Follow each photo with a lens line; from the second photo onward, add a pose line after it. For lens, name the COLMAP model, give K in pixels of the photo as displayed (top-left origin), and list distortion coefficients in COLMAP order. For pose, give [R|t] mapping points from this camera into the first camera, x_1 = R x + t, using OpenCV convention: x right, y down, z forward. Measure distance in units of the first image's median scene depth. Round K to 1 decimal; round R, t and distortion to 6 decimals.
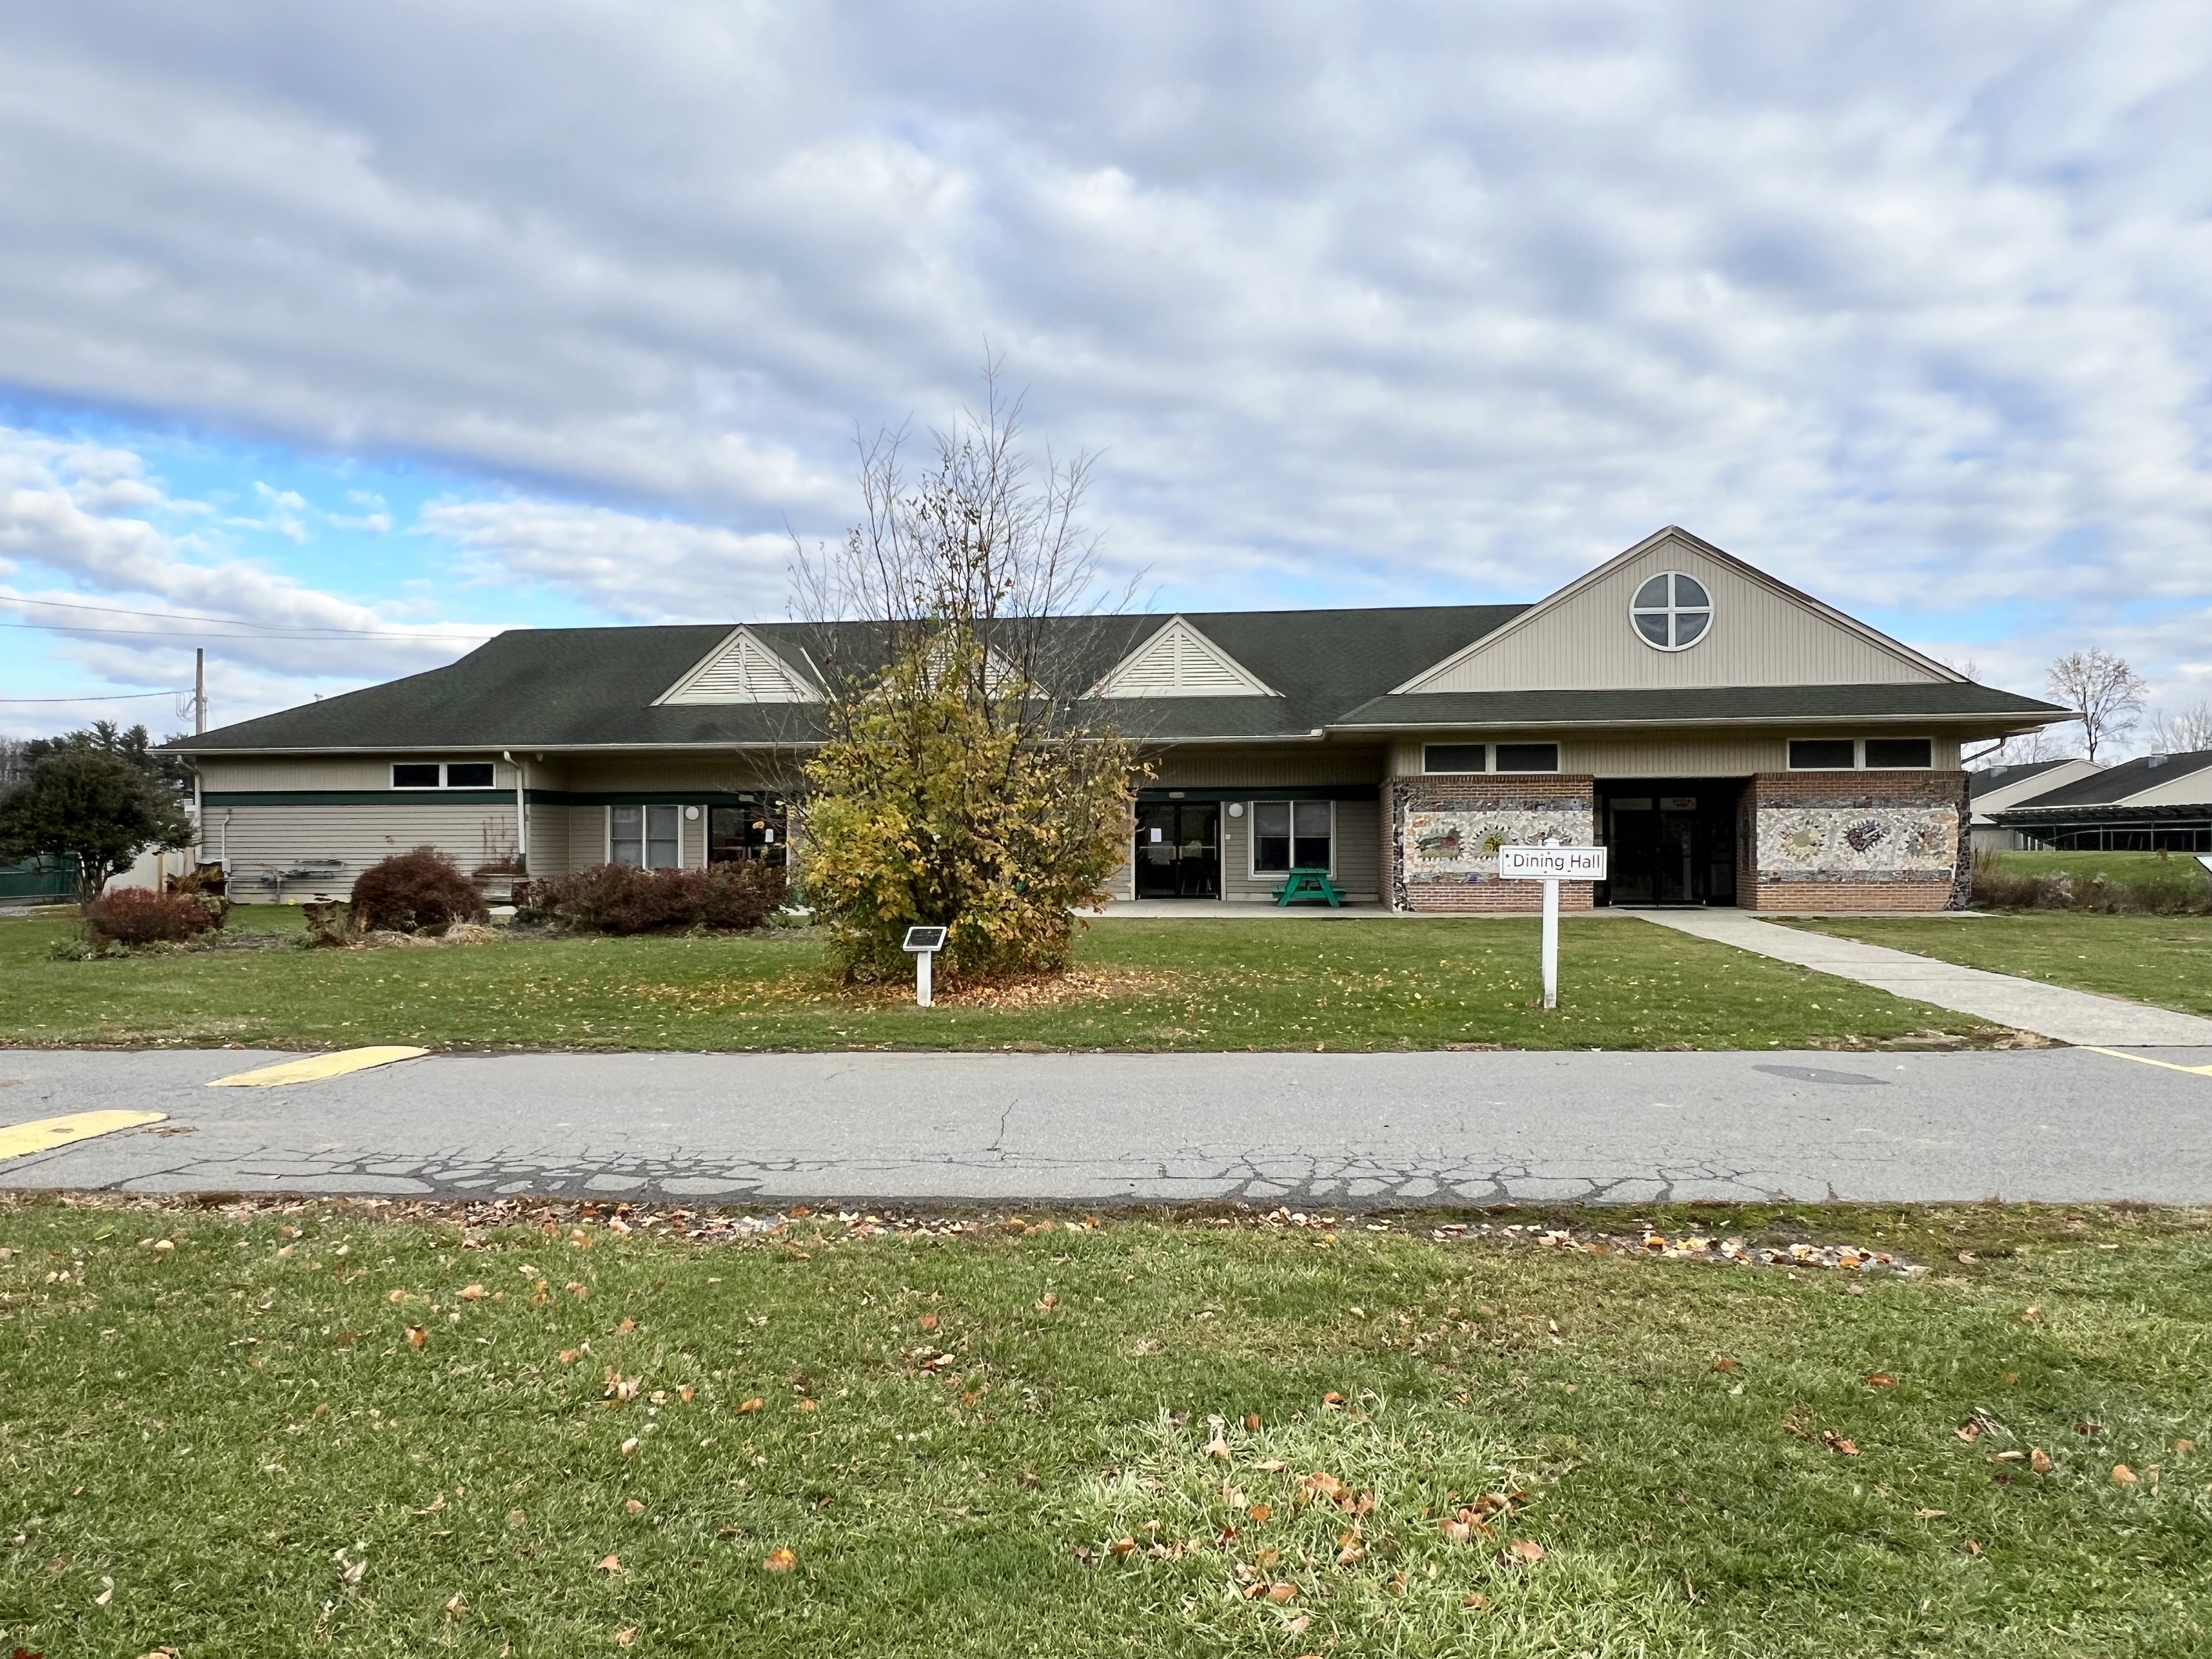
lens RADIAL K [[1408.8, 0, 1104.0], [0, 1408.8, 832.7], [0, 0, 1]] dist [0.006111, 0.002026]
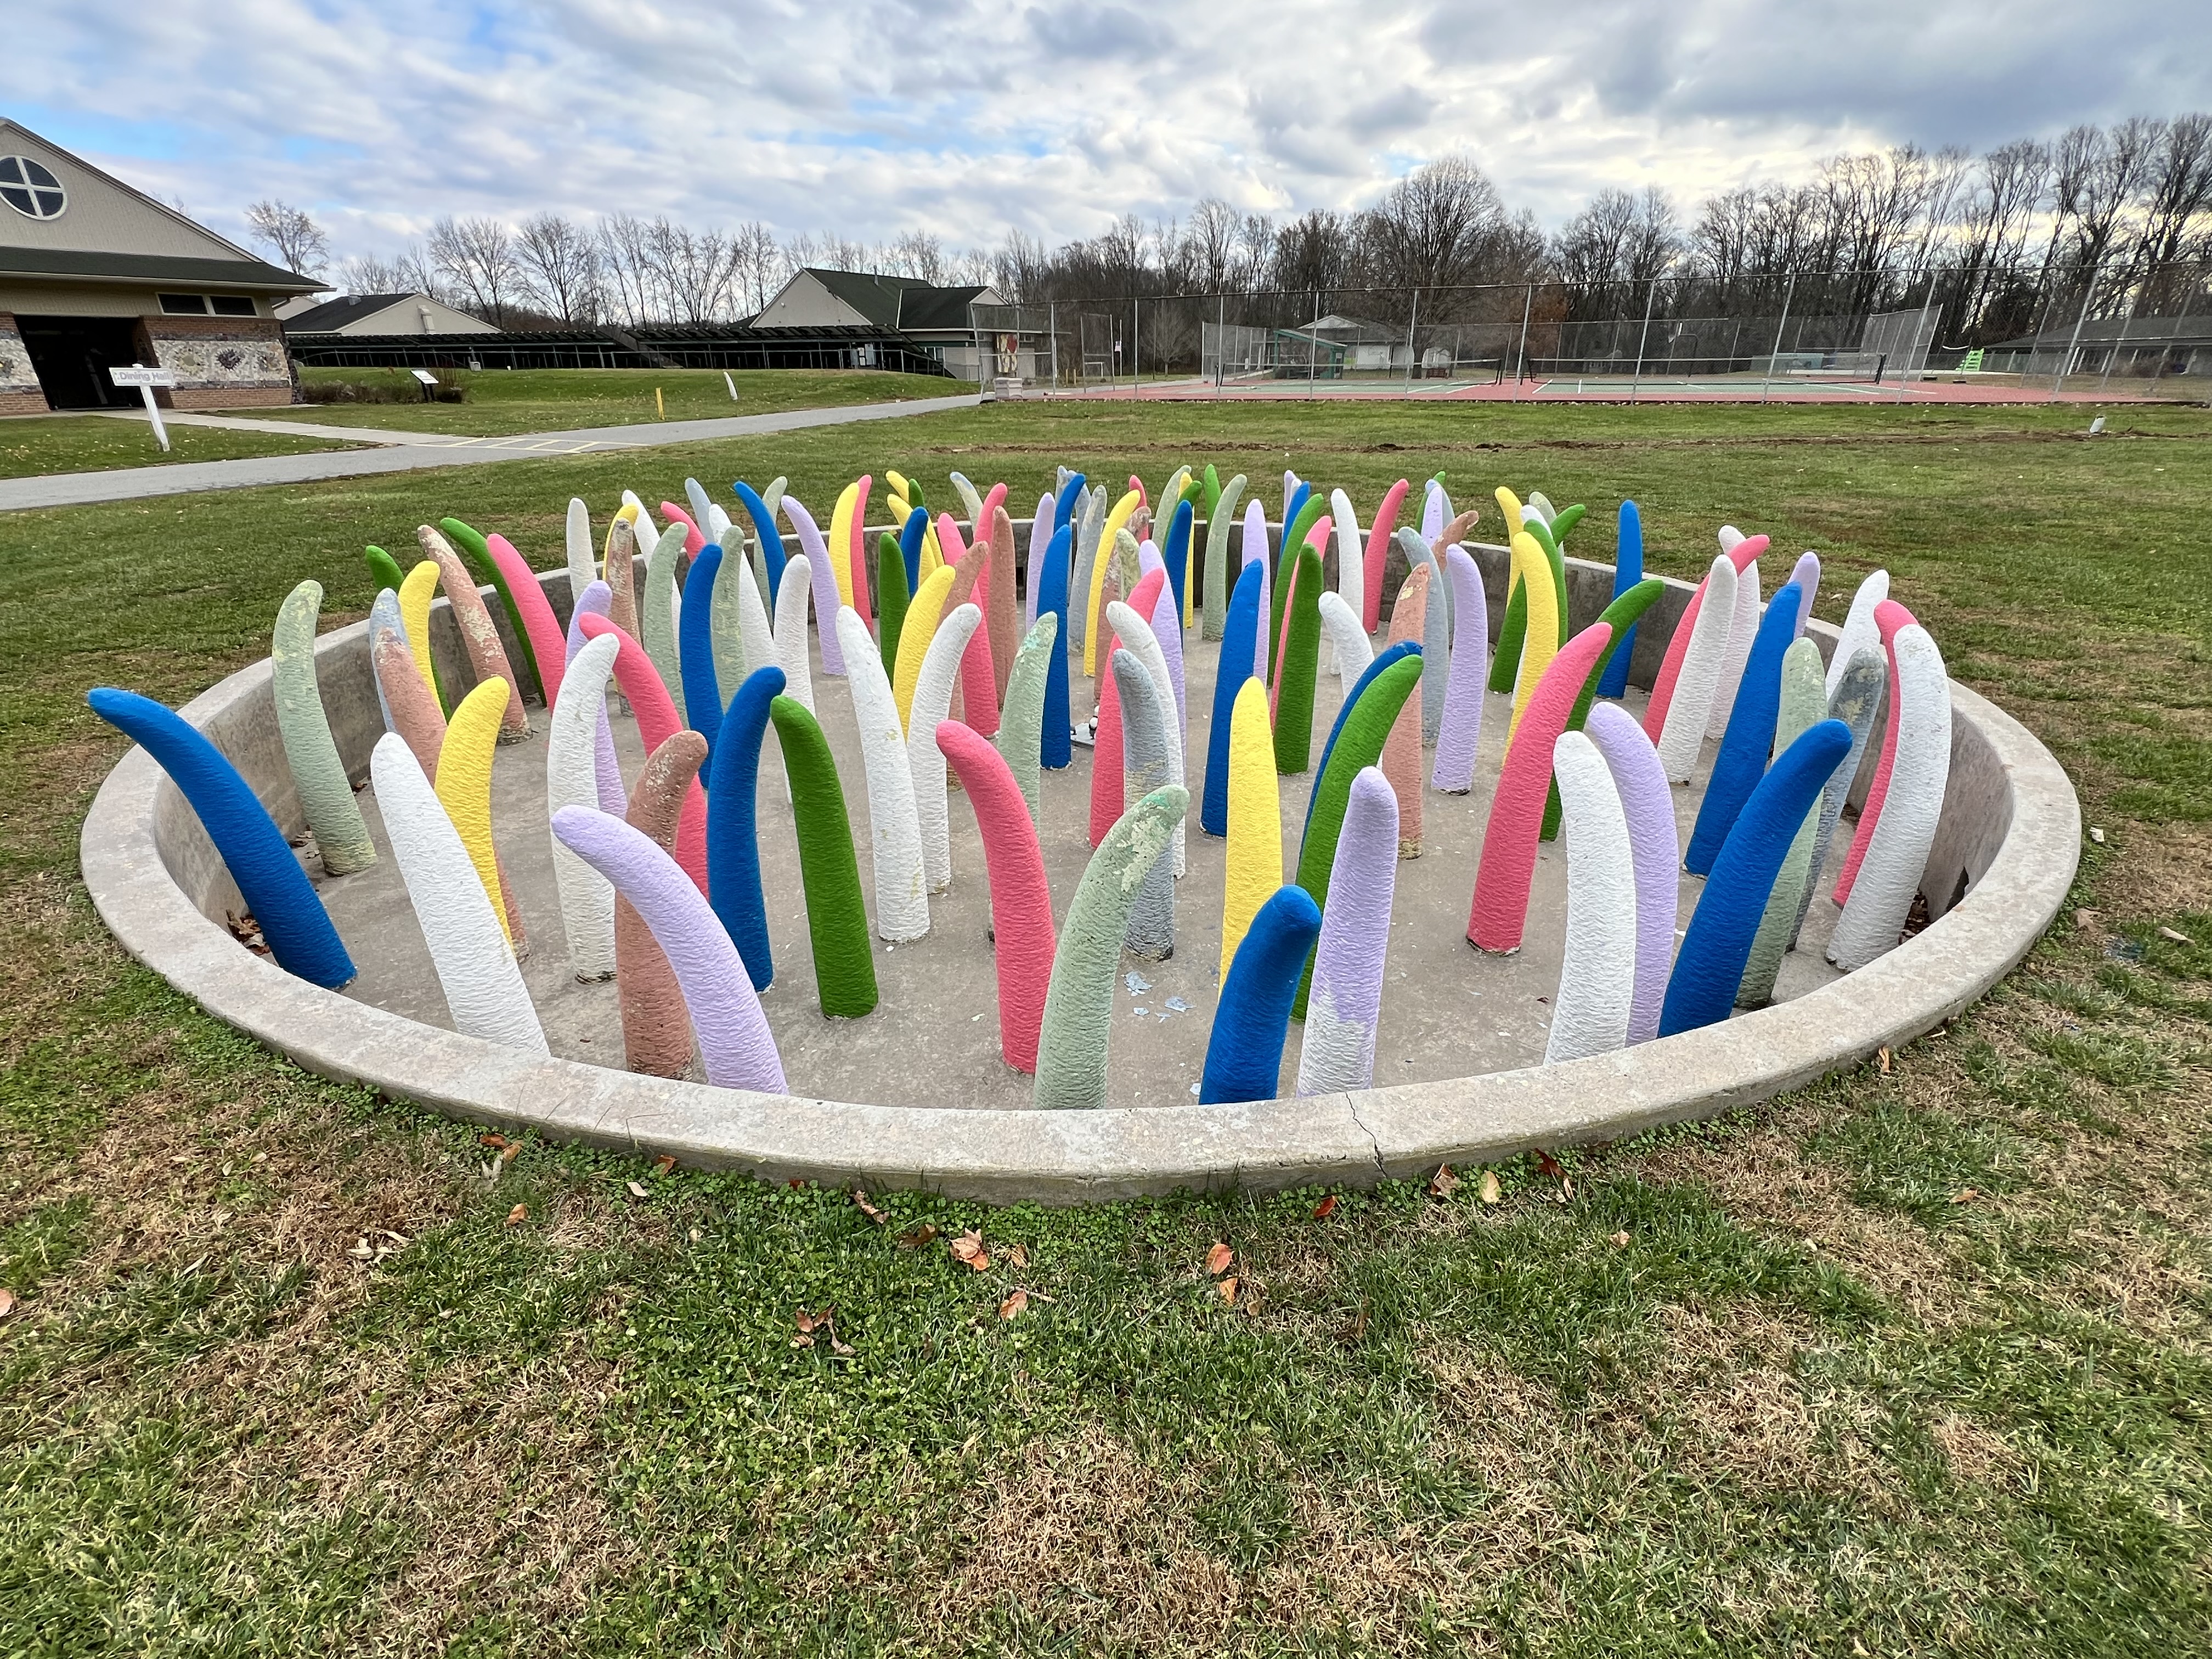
lens RADIAL K [[980.5, 0, 1105.0], [0, 980.5, 828.6], [0, 0, 1]] dist [-0.000477, -0.000065]
pose [[0.323518, -0.403064, 0.856082, -0.374665], [-0.013590, 0.902664, 0.430131, -0.009426], [-0.946125, -0.150789, 0.286550, -0.446966]]
